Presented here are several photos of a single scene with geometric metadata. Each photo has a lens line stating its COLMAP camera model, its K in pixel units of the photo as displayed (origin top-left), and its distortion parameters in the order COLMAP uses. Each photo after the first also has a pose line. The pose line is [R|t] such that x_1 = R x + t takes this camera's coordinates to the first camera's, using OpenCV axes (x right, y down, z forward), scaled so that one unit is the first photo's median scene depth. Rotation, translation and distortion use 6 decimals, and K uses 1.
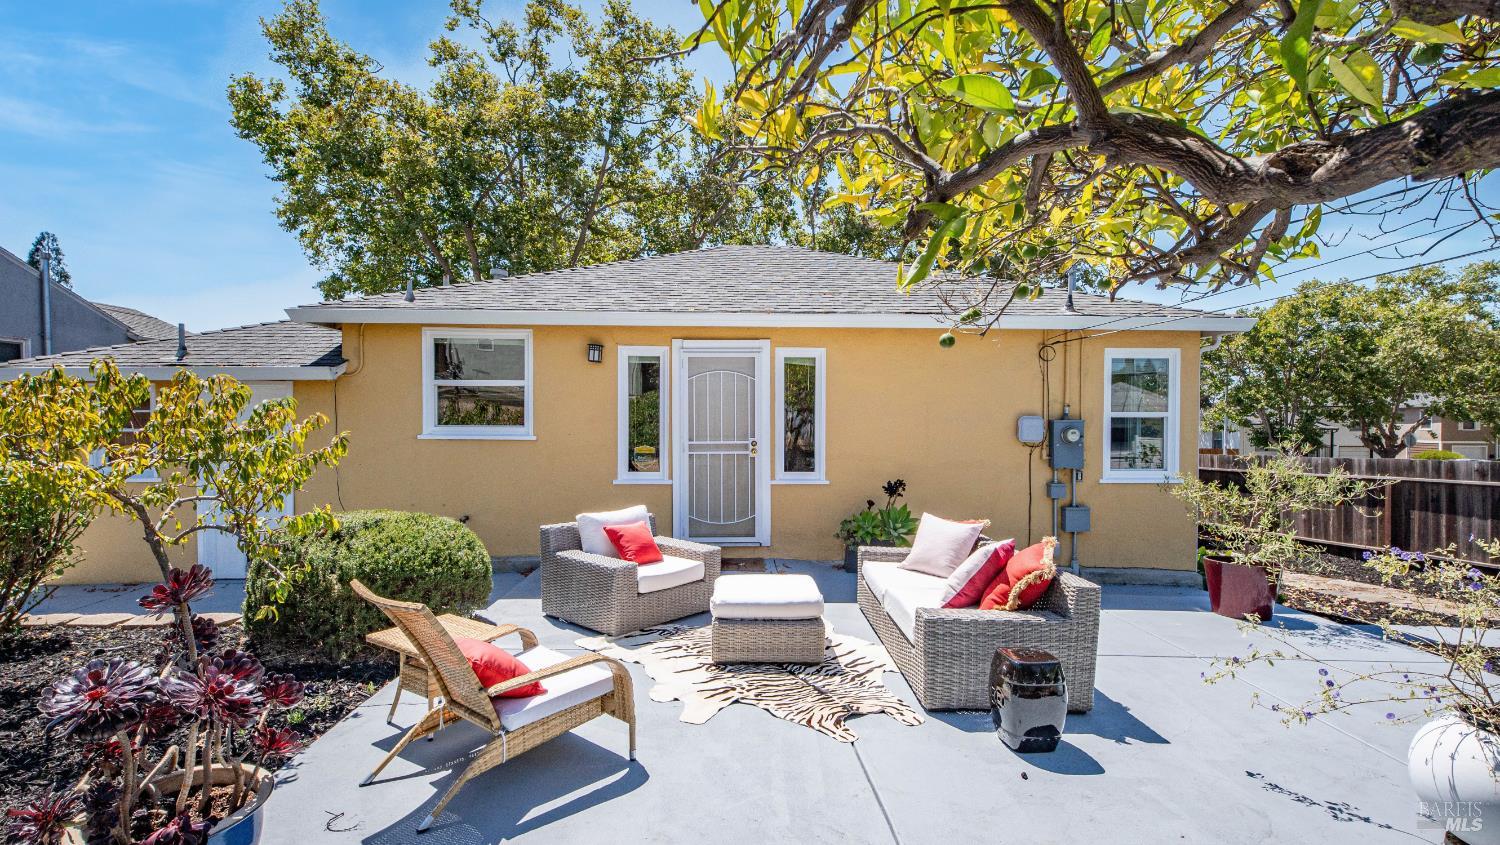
lens RADIAL K [[680.4, 0, 747.3], [0, 680.4, 425.0], [0, 0, 1]] dist [0.000660, -0.003547]
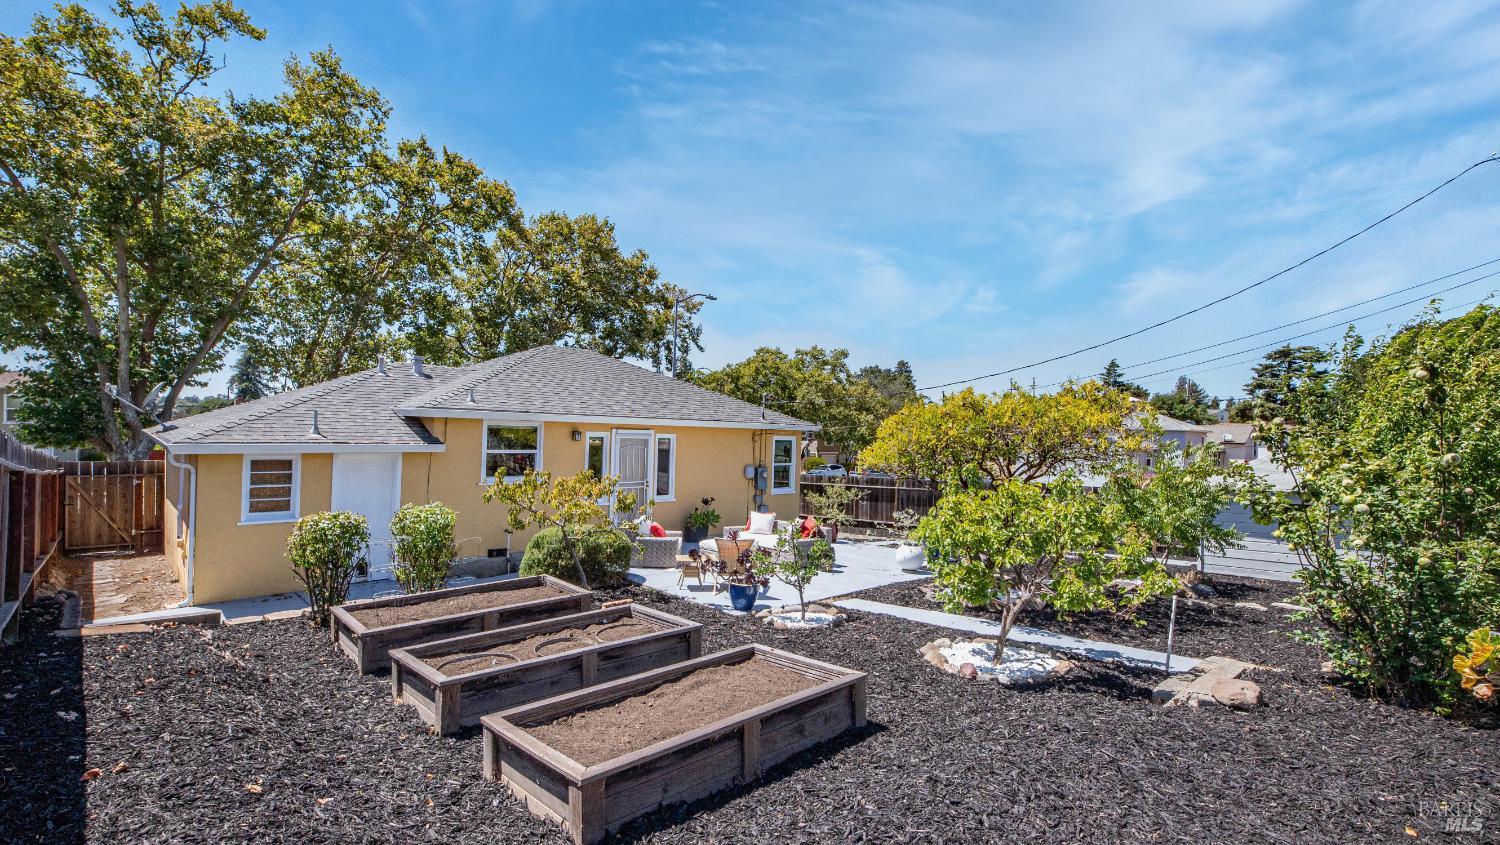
lens RADIAL K [[677.0, 0, 749.6], [0, 677.0, 417.5], [0, 0, 1]] dist [0.001263, -0.000583]
pose [[0.749016, 0.034566, 0.661650, -0.758882], [-0.027438, 0.999400, -0.021149, -0.089789], [-0.661984, -0.002313, 0.749515, -0.478451]]
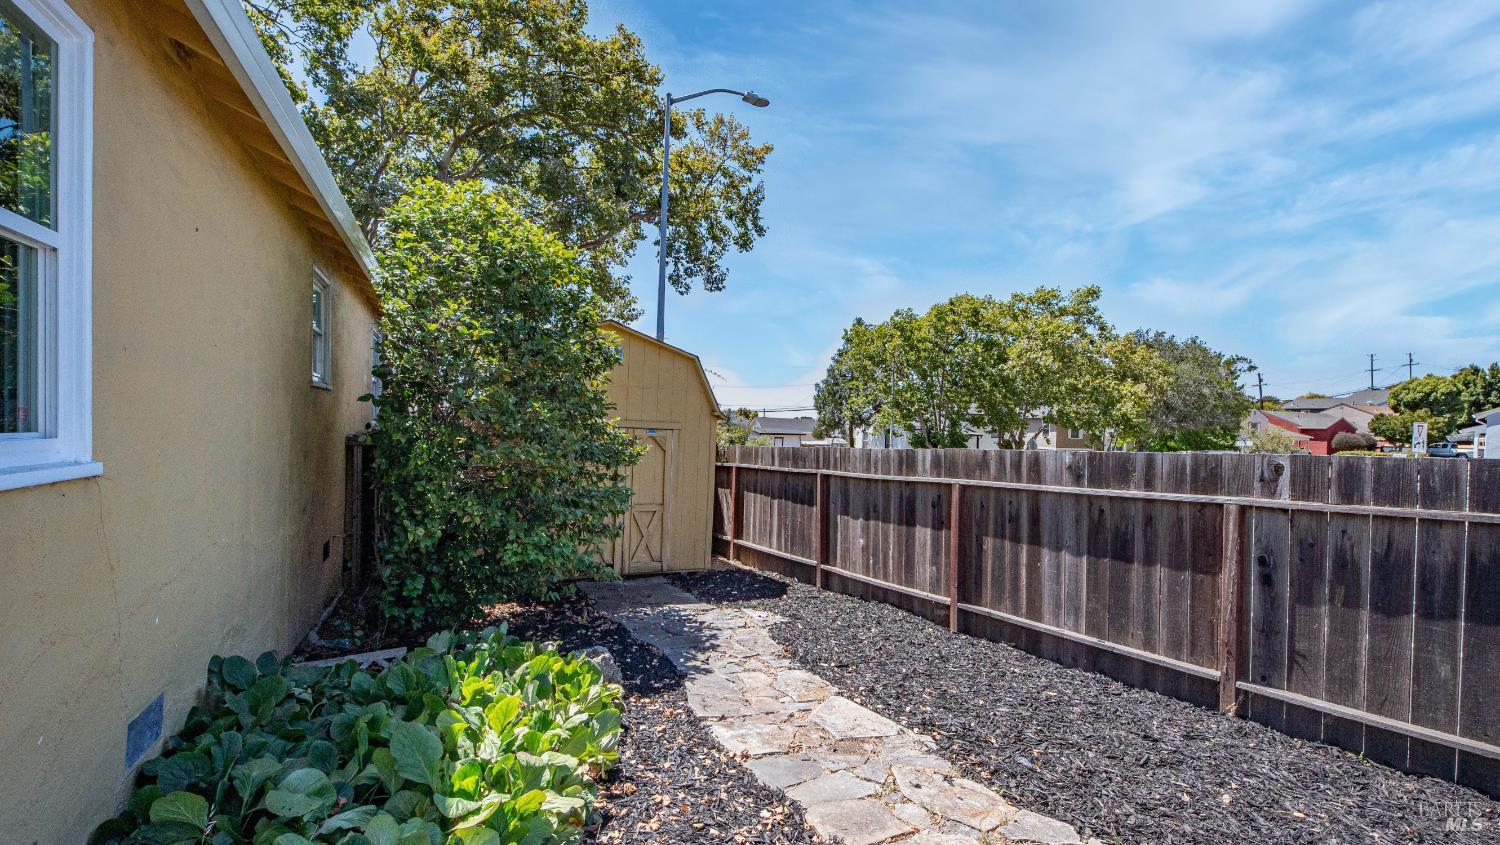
lens RADIAL K [[677.0, 0, 749.6], [0, 677.0, 417.5], [0, 0, 1]] dist [0.001263, -0.000583]
pose [[0.933378, 0.030247, 0.357618, 0.591104], [-0.023985, 0.999472, -0.021934, 0.041439], [-0.358092, 0.011896, 0.933610, 0.537046]]
